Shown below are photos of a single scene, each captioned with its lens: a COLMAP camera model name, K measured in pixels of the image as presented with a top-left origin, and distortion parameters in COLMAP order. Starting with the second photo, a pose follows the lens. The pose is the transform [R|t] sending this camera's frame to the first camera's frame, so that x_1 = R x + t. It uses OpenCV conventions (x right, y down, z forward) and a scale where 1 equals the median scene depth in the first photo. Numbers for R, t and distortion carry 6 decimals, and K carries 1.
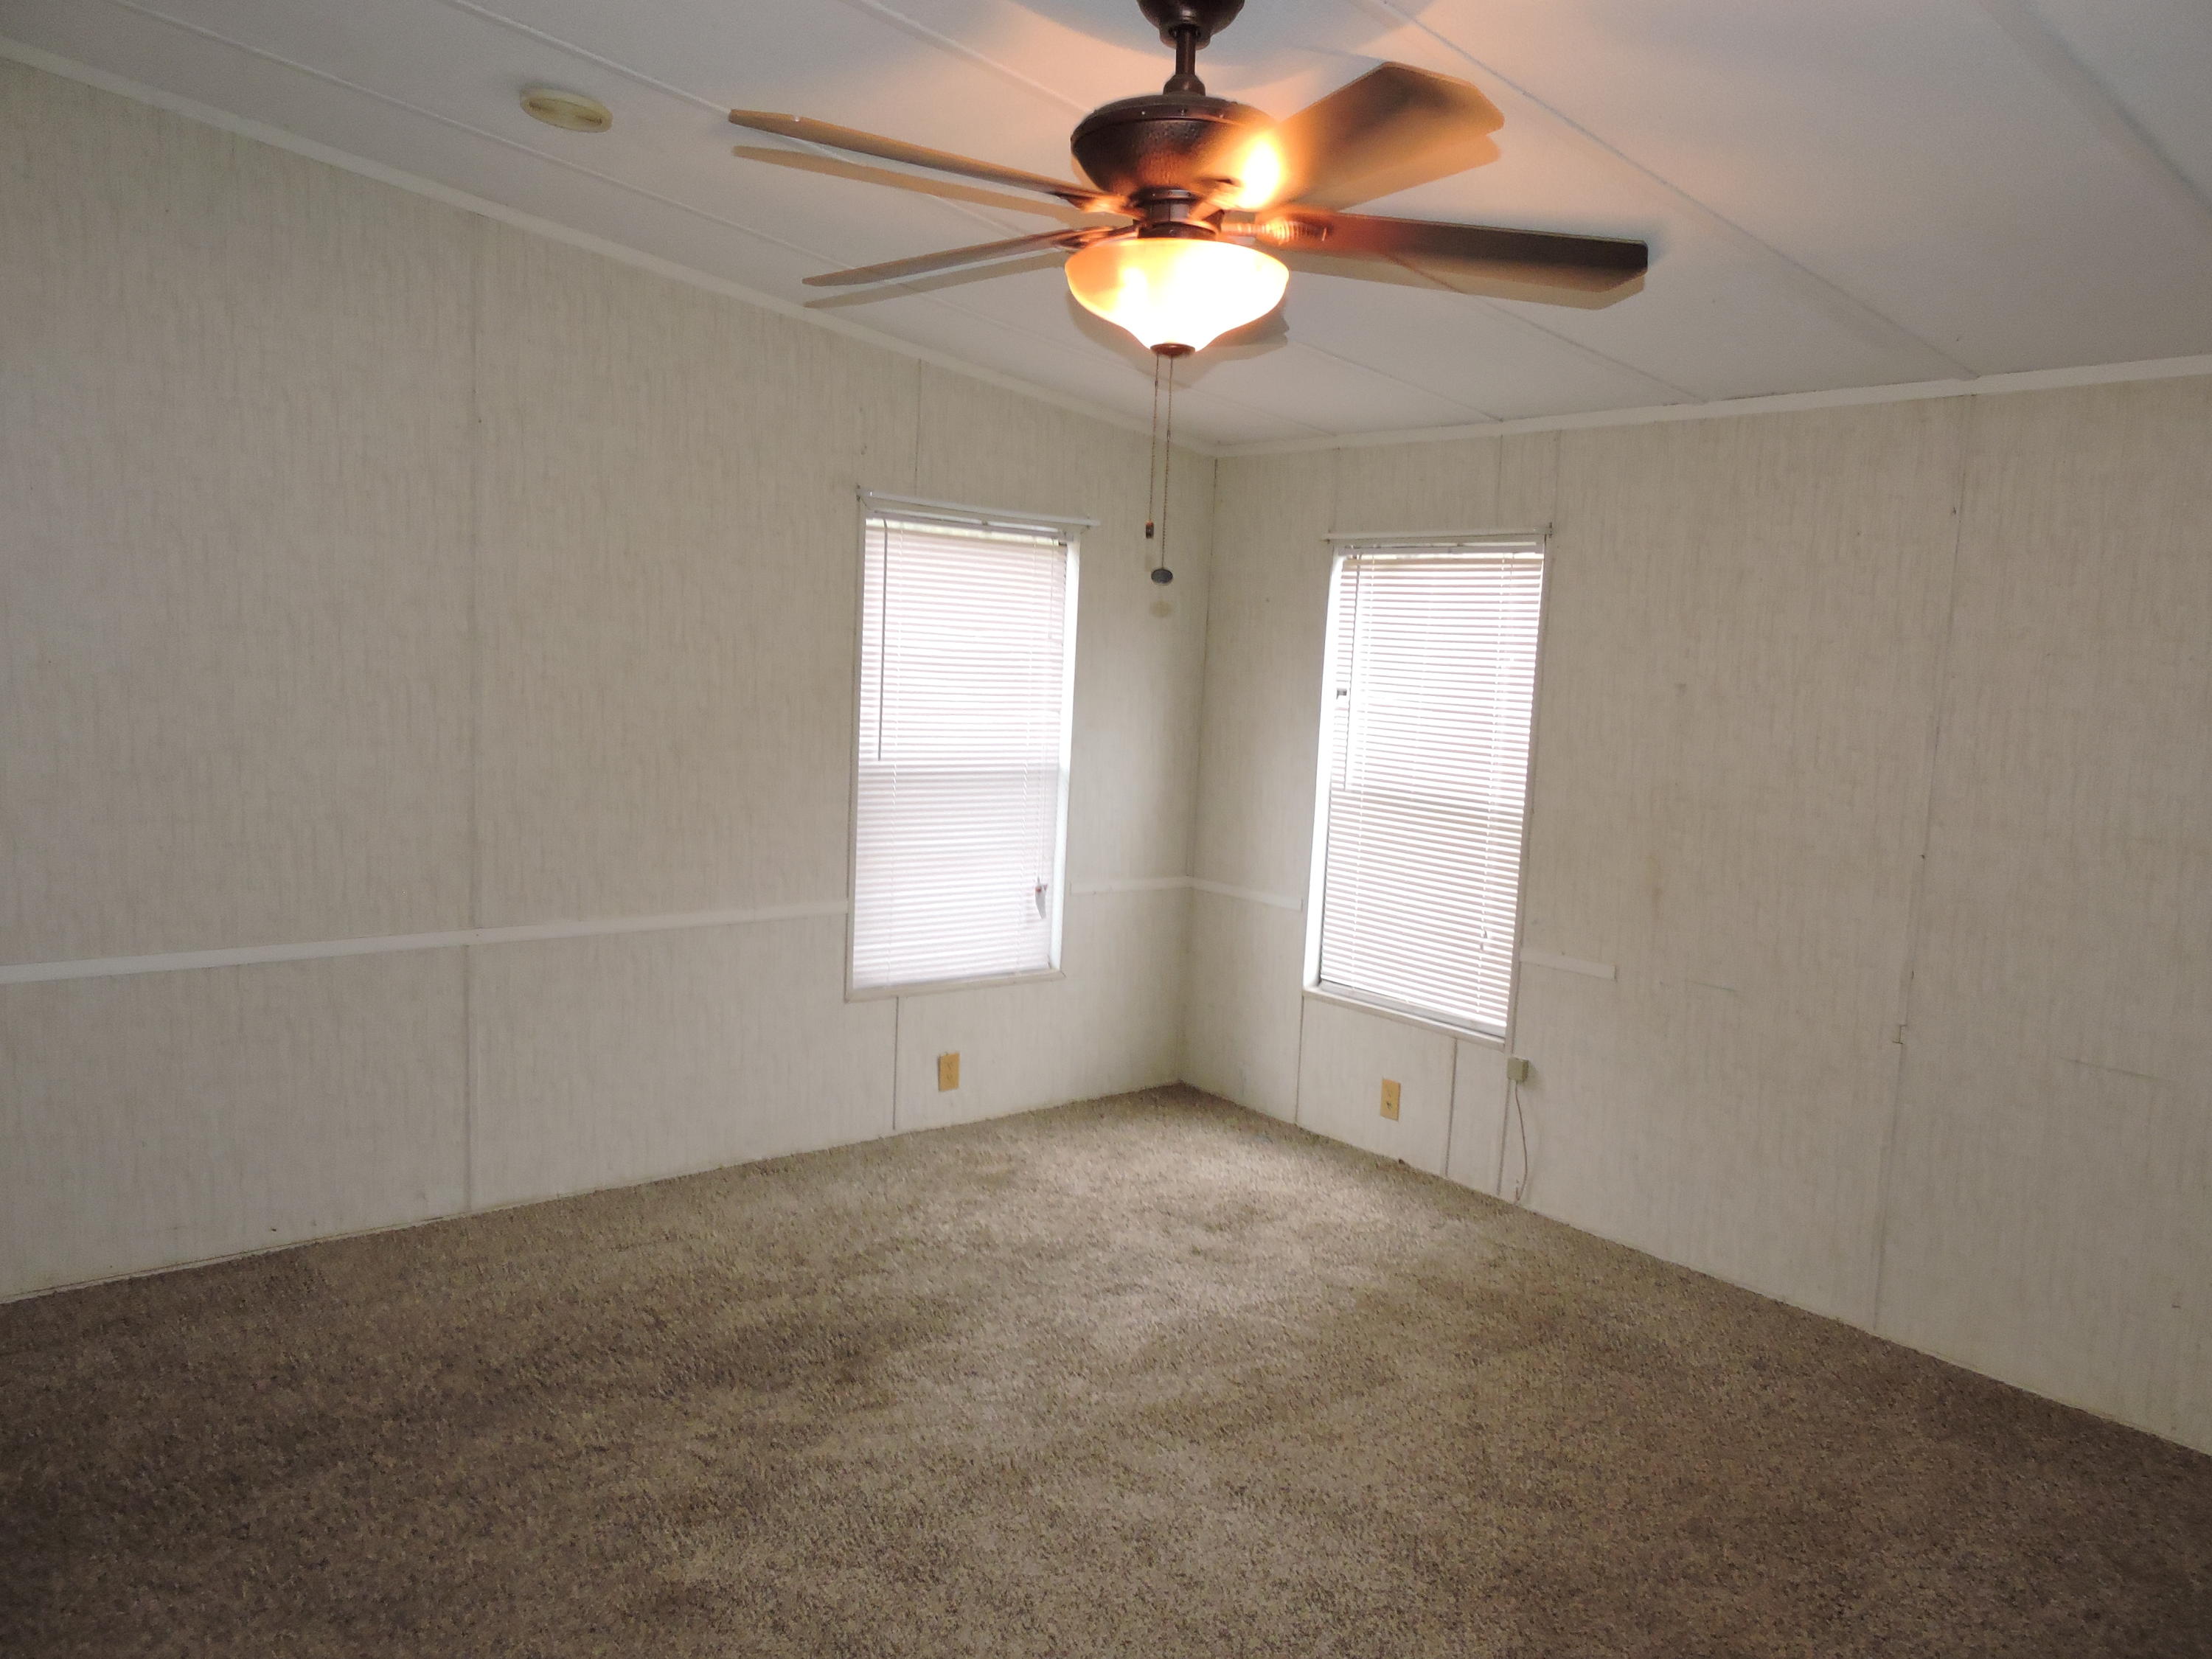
lens RADIAL K [[1608.2, 0, 1103.3], [0, 1608.2, 837.5], [0, 0, 1]] dist [0.008510, -0.007800]
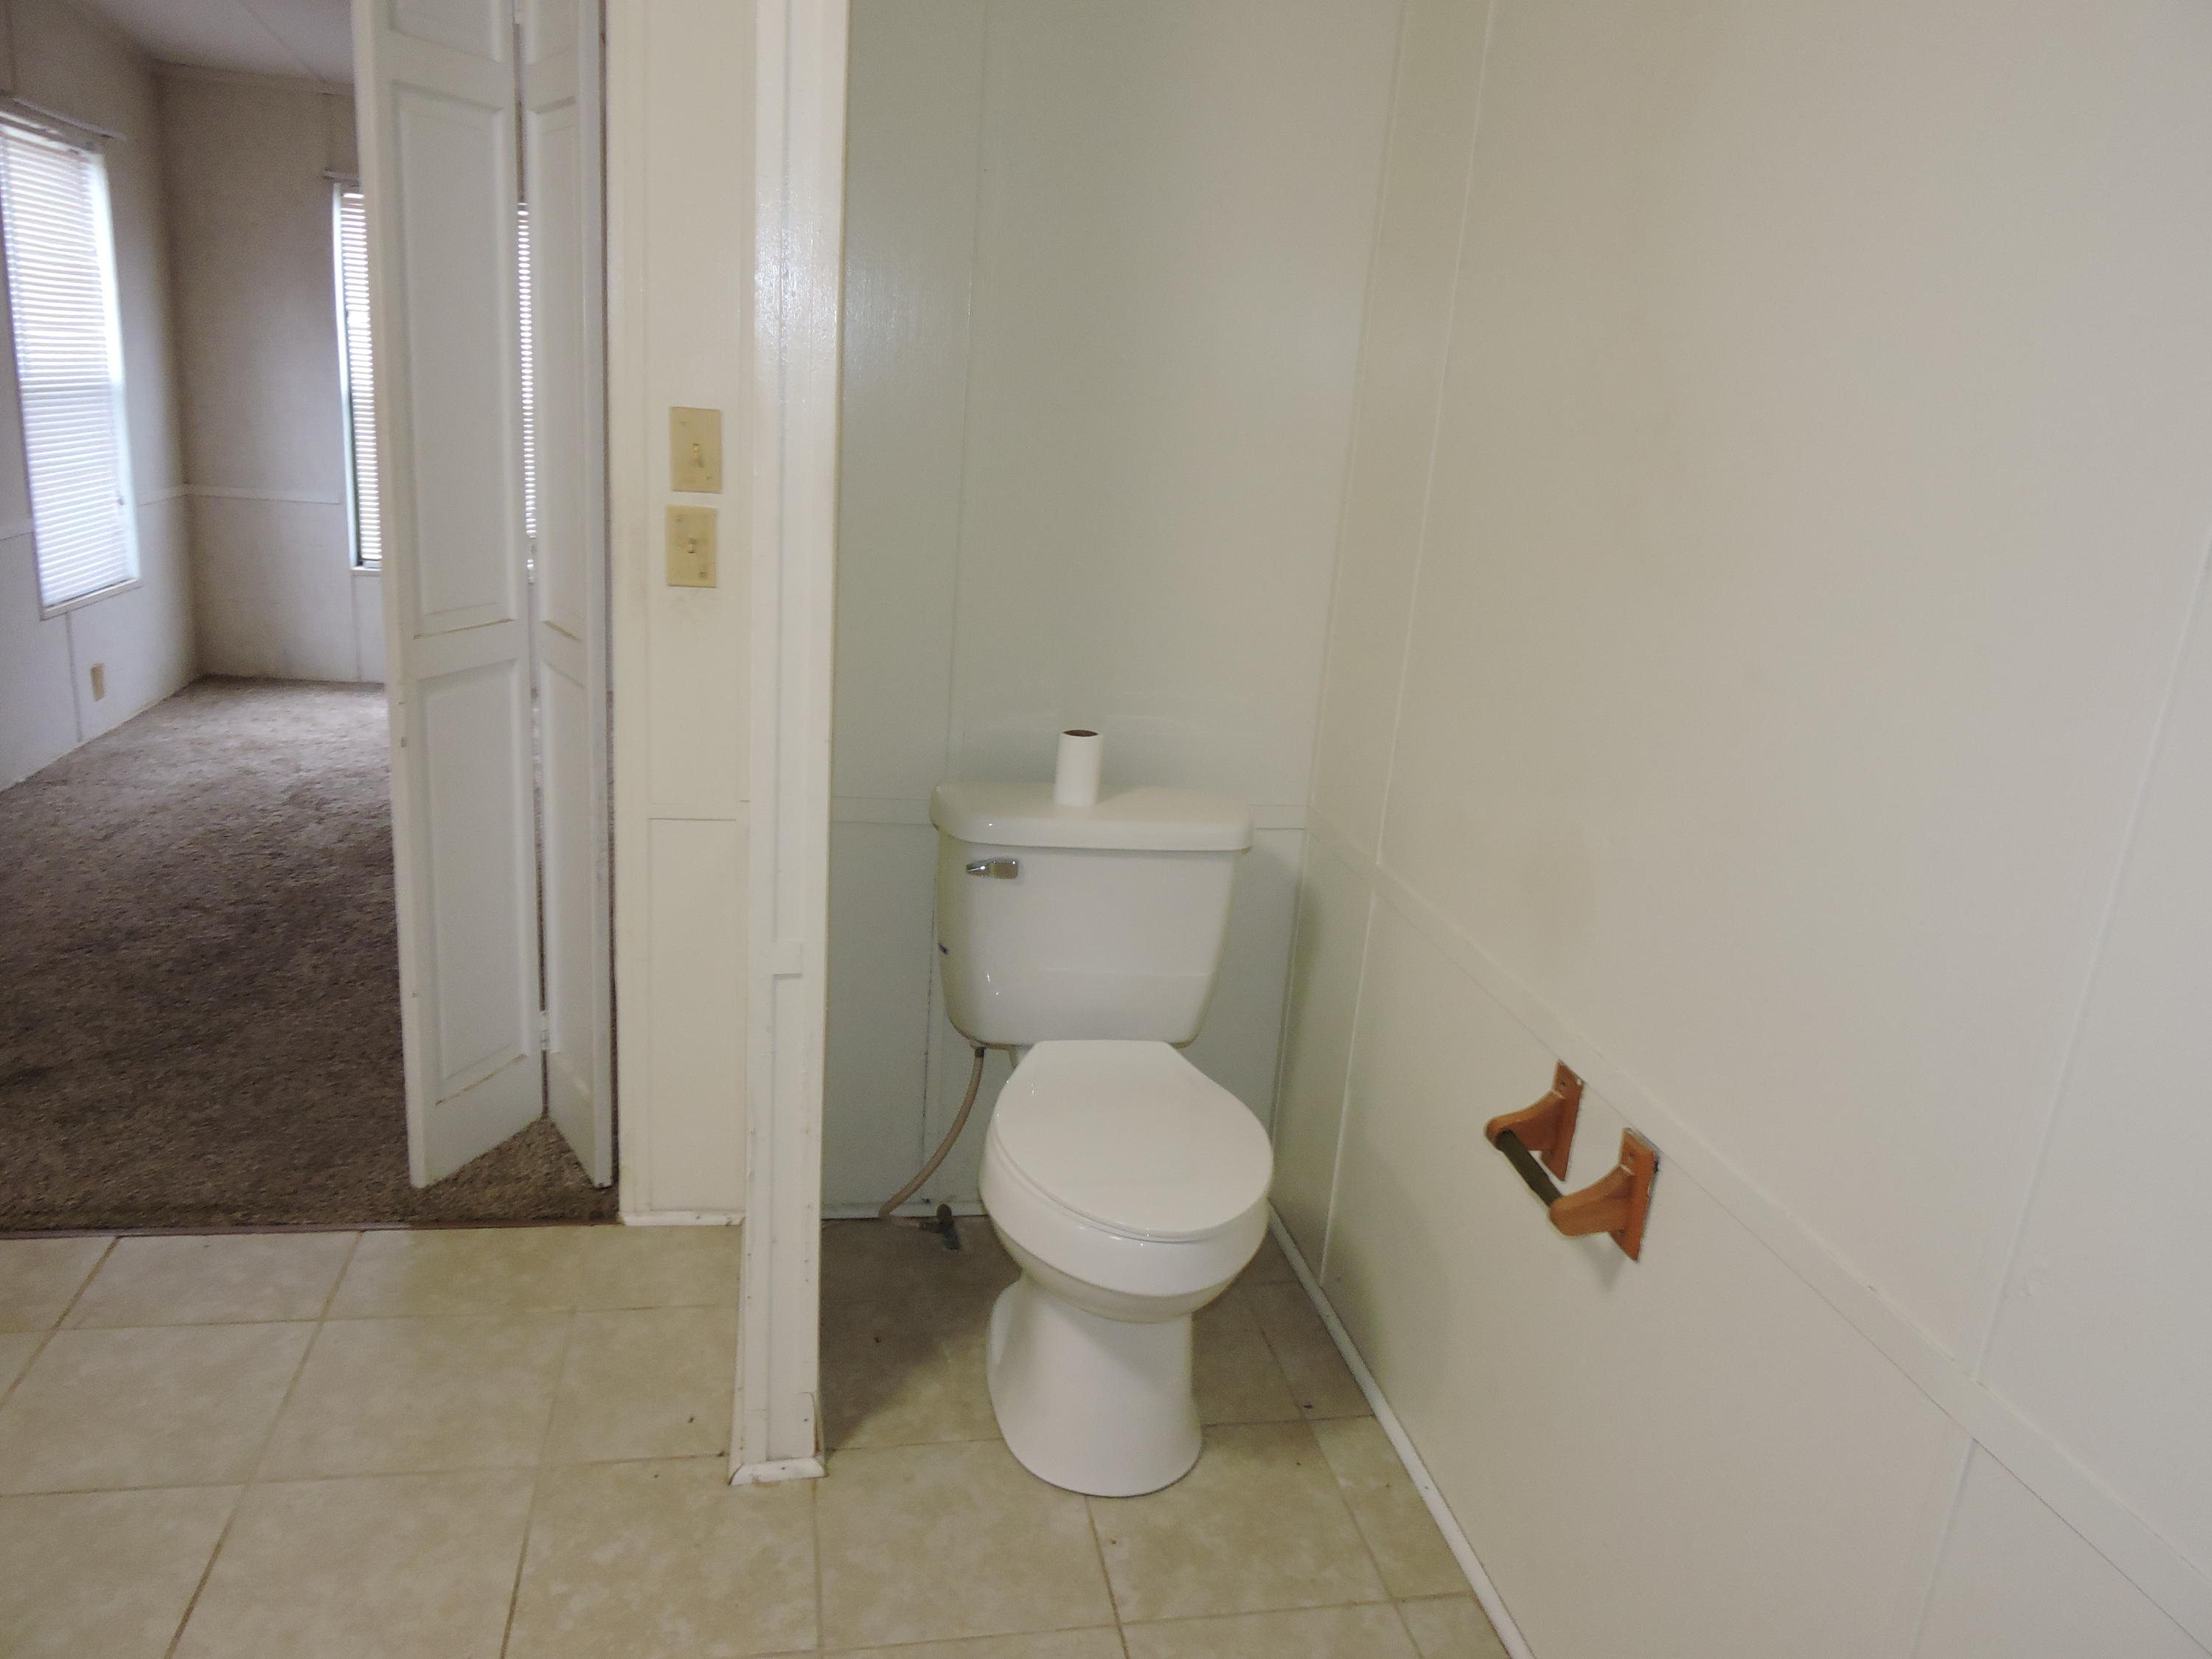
lens RADIAL K [[1608.2, 0, 1103.3], [0, 1608.2, 837.5], [0, 0, 1]] dist [0.008510, -0.007800]
pose [[0.454796, -0.255392, 0.853191, -0.743841], [0.056742, 0.964364, 0.258423, 0.008225], [-0.888786, -0.069118, 0.453081, -0.075634]]
